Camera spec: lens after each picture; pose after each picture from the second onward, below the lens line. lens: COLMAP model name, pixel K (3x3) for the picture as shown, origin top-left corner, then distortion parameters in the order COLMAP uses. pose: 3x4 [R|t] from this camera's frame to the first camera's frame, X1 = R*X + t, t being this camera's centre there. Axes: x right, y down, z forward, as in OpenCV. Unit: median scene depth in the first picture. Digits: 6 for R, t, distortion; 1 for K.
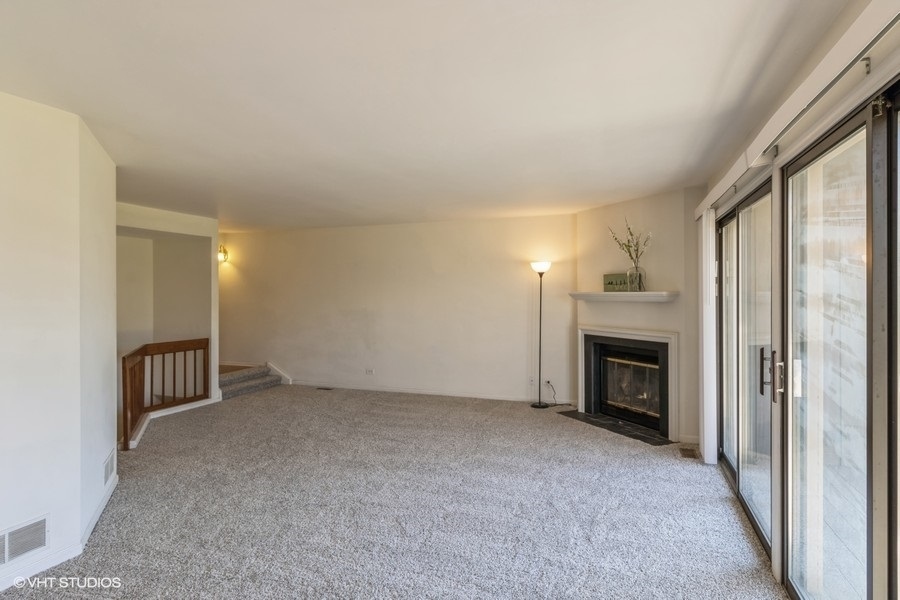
lens RADIAL K [[493.2, 0, 449.9], [0, 493.2, 295.3], [0, 0, 1]] dist [0.000351, 0.000118]
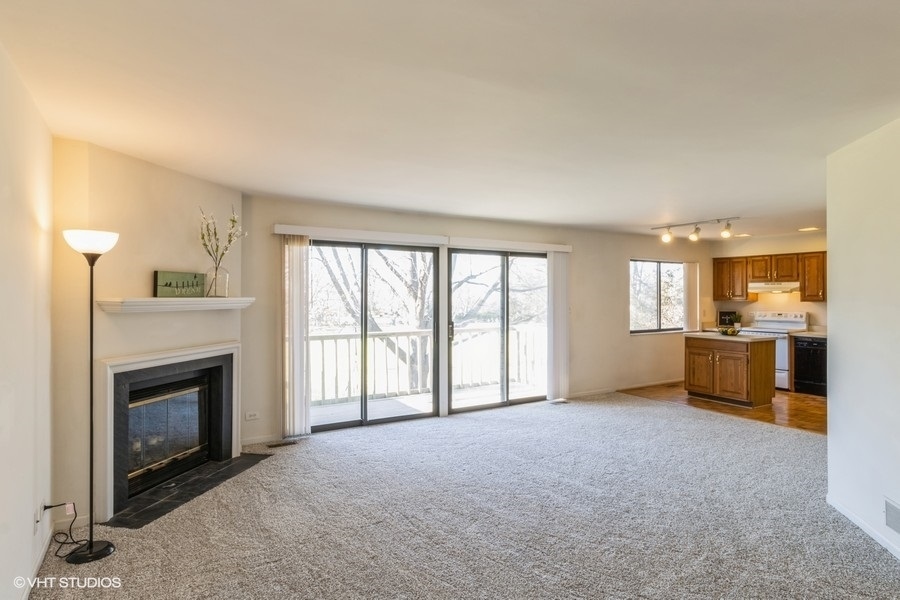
lens RADIAL K [[493.2, 0, 449.9], [0, 493.2, 295.3], [0, 0, 1]] dist [0.000351, 0.000118]
pose [[-0.781291, 0.003807, 0.624155, -0.388209], [0.004535, 0.999990, -0.000422, -0.007918], [-0.624150, 0.002501, -0.781301, 1.260672]]
